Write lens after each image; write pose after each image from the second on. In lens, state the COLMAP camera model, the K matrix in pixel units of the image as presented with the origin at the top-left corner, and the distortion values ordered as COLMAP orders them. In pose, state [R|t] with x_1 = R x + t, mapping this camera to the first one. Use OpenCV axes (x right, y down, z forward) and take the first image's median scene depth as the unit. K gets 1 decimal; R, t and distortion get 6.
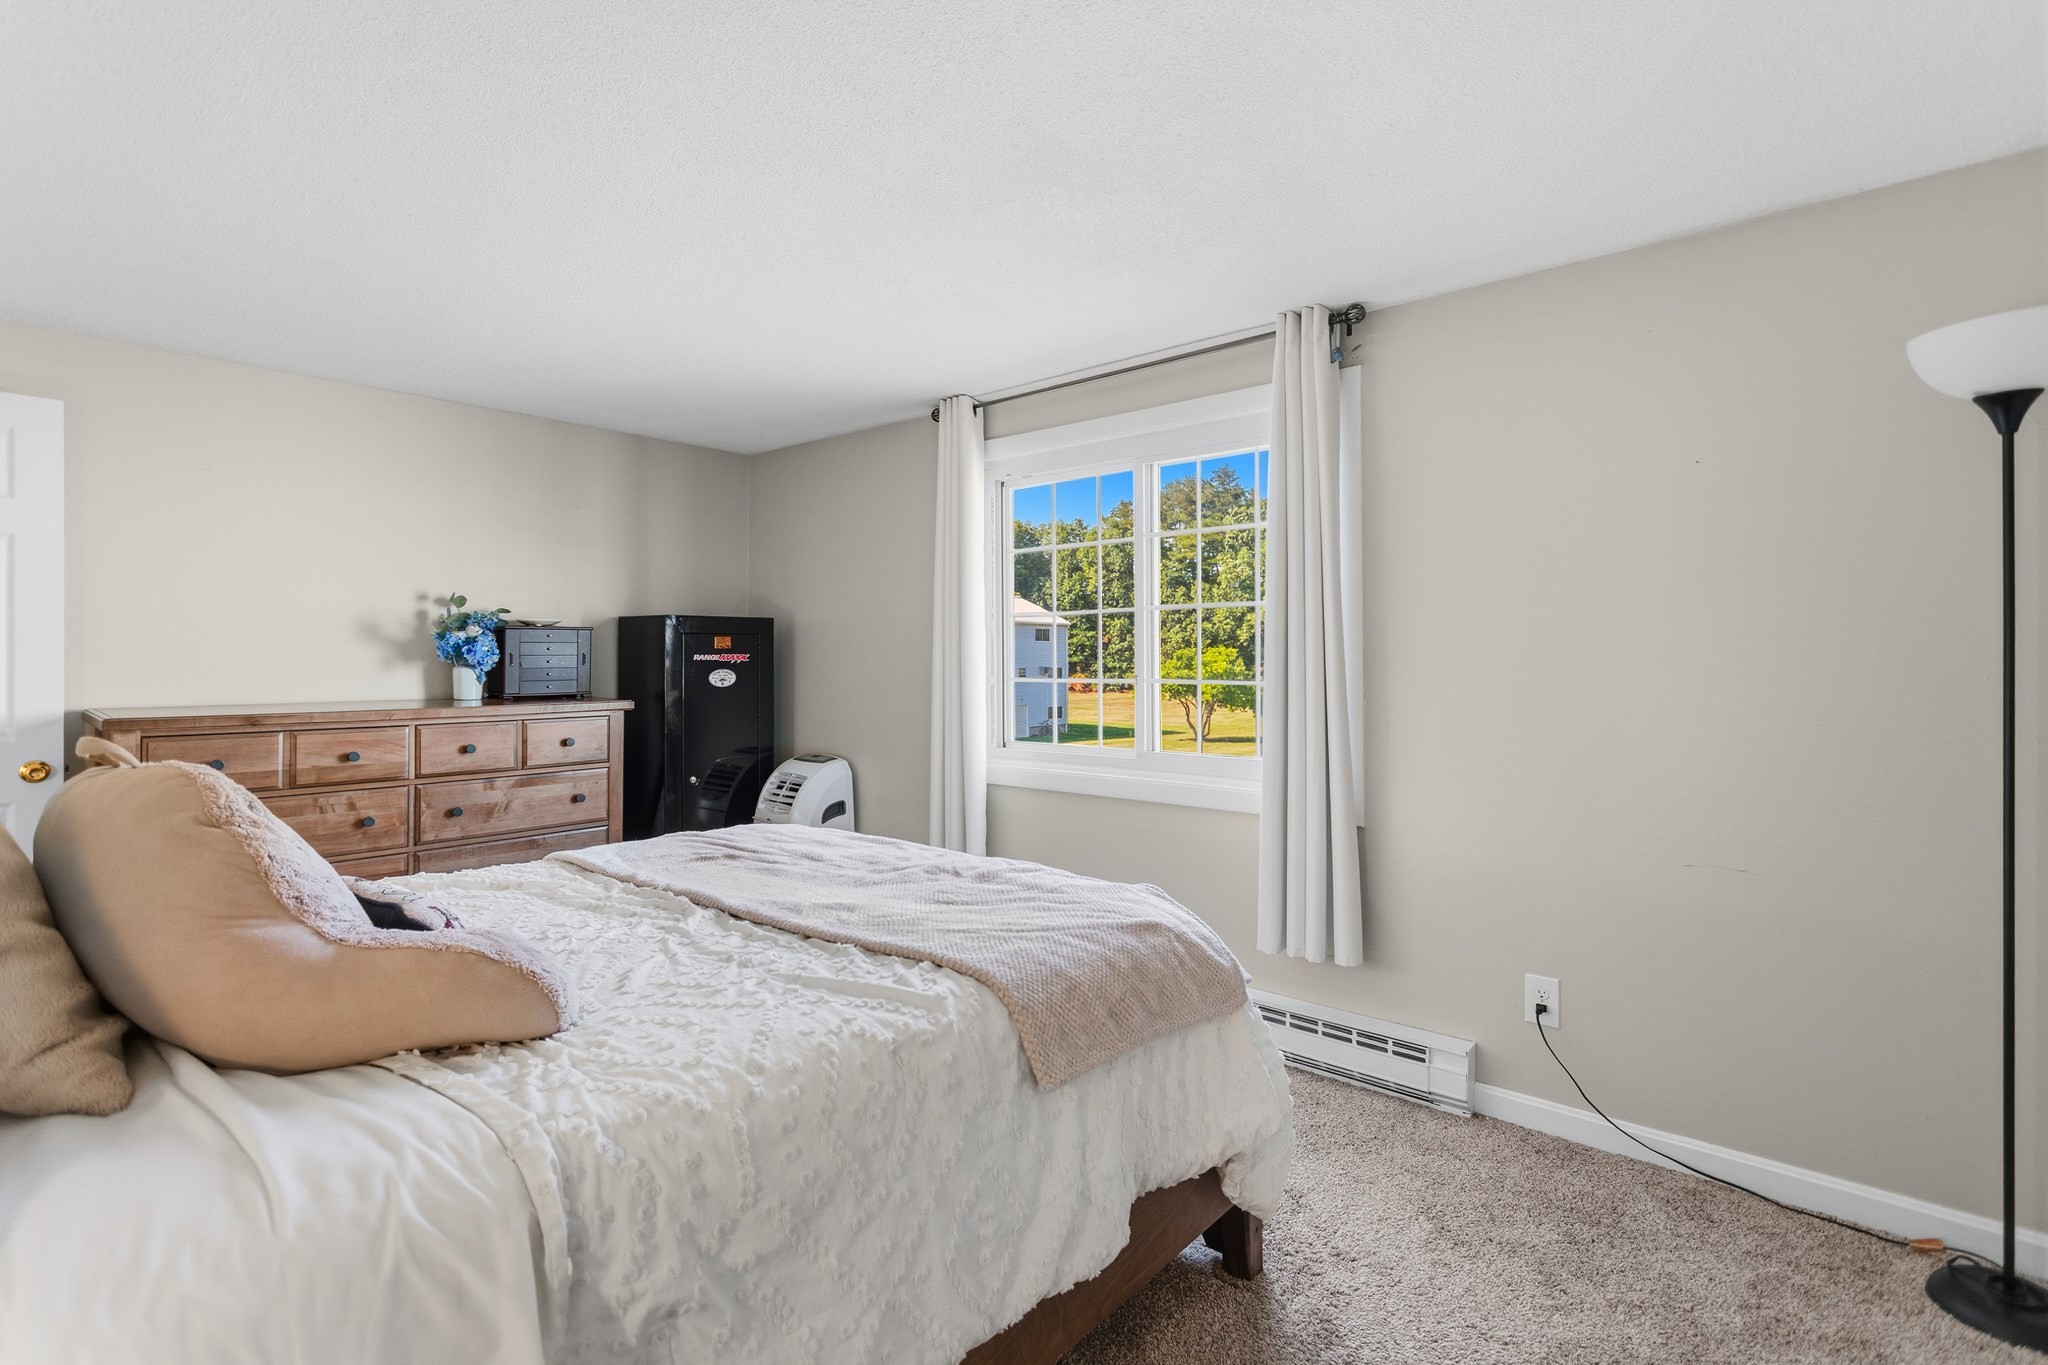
lens RADIAL K [[964.0, 0, 1026.3], [0, 964.0, 664.4], [0, 0, 1]] dist [0.001794, 0.001143]
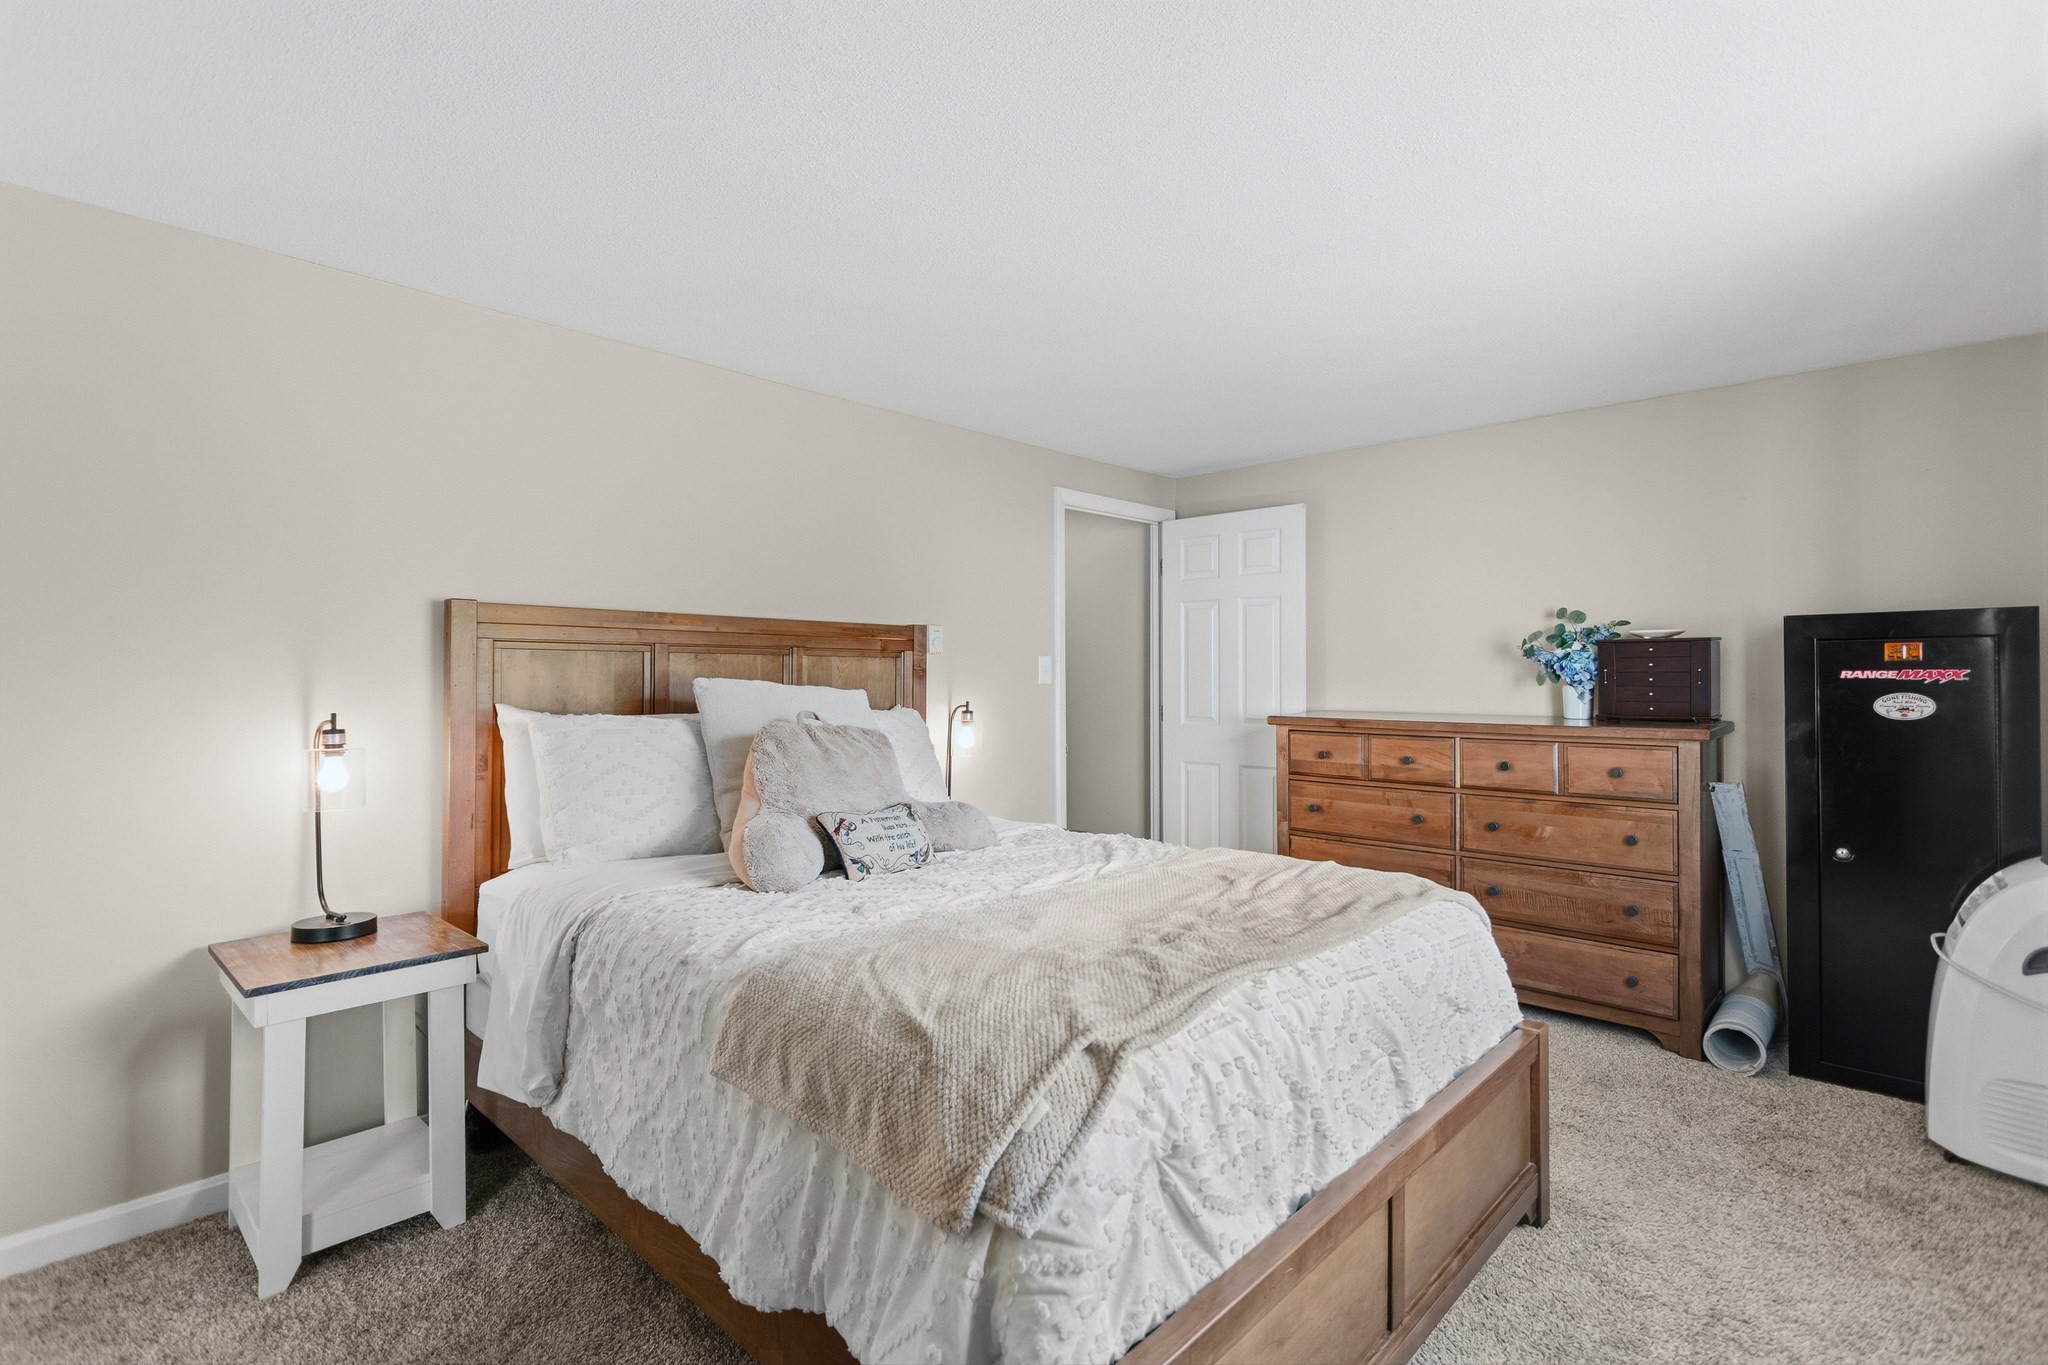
lens RADIAL K [[964.0, 0, 1026.3], [0, 964.0, 664.4], [0, 0, 1]] dist [0.001794, 0.001143]
pose [[-0.039905, -0.010707, -0.999146, 0.410517], [-0.005866, 0.999928, -0.010481, -0.004304], [0.999186, 0.005443, -0.039965, 0.502607]]
